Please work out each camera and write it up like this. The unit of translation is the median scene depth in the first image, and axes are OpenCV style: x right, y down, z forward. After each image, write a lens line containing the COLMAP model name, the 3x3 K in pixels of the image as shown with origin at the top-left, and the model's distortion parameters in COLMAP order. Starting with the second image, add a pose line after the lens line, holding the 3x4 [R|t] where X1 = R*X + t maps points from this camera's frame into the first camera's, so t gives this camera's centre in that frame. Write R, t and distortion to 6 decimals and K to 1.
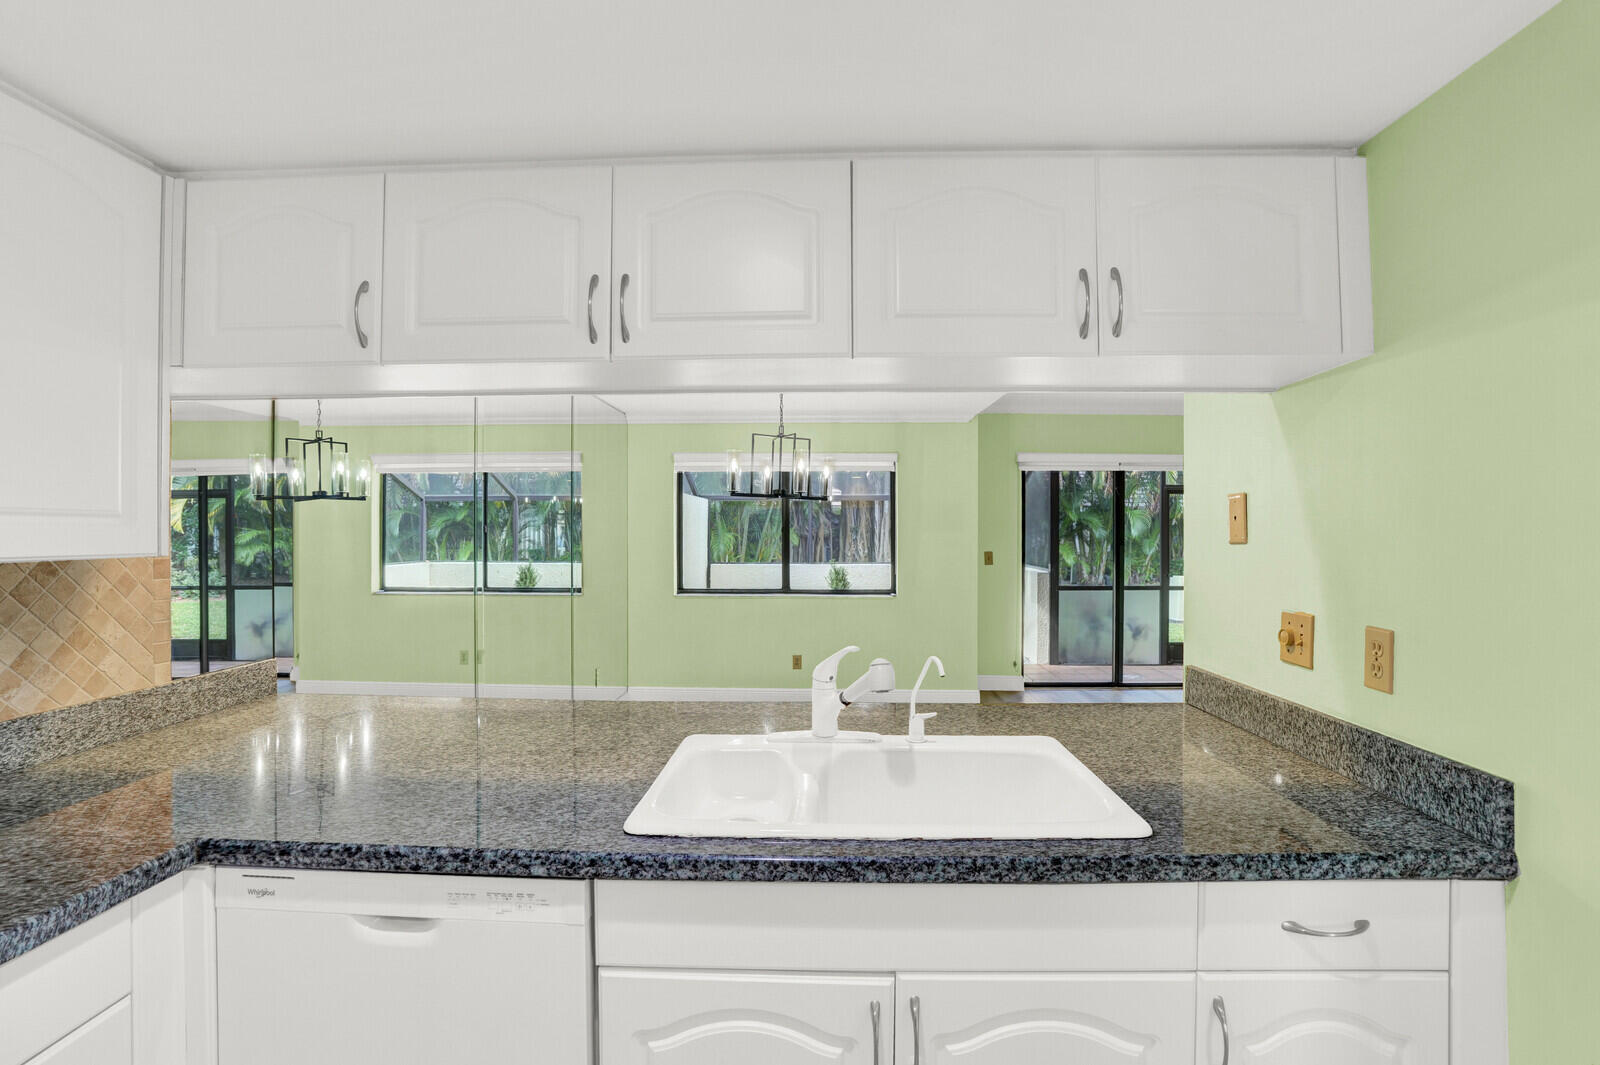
lens RADIAL K [[789.8, 0, 800.0], [0, 789.8, 532.5], [0, 0, 1]] dist [-0.075332, 0.029949]
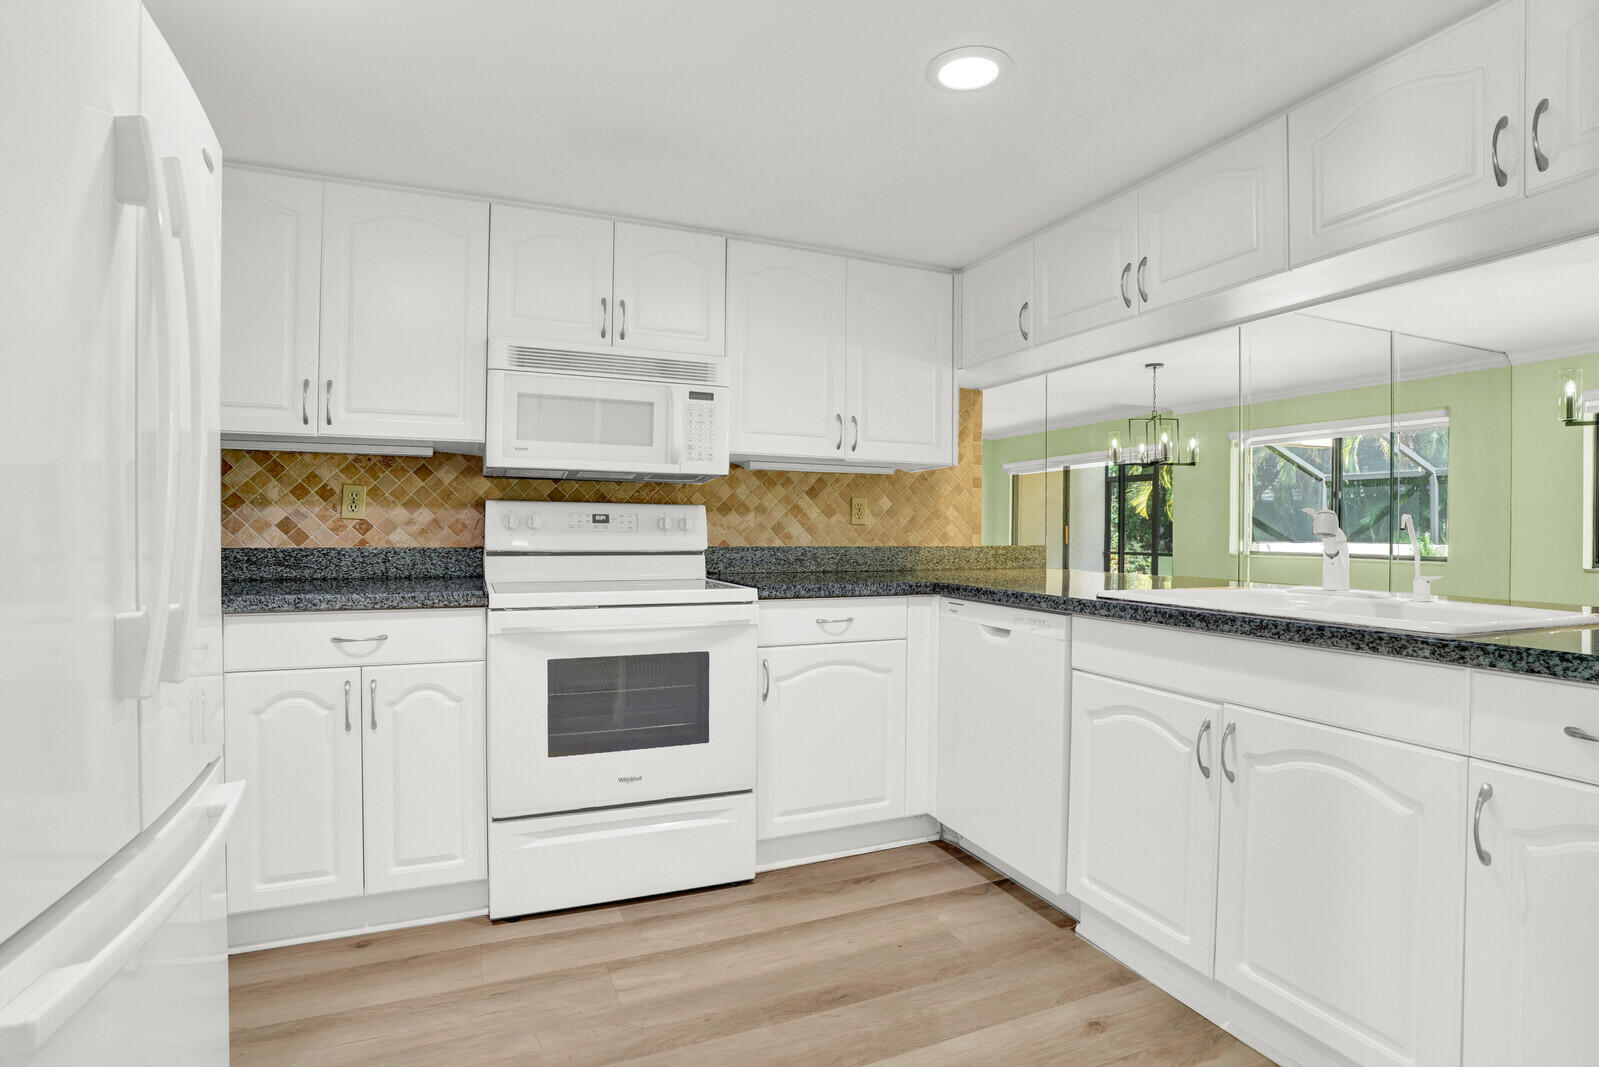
lens RADIAL K [[798.3, 0, 799.5], [0, 798.3, 533.5], [0, 0, 1]] dist [-0.001405, 0.000651]
pose [[0.437426, 0.010968, -0.899187, 1.138533], [-0.015284, 0.999872, 0.004761, 0.270693], [0.899124, 0.011660, 0.437538, -0.365370]]
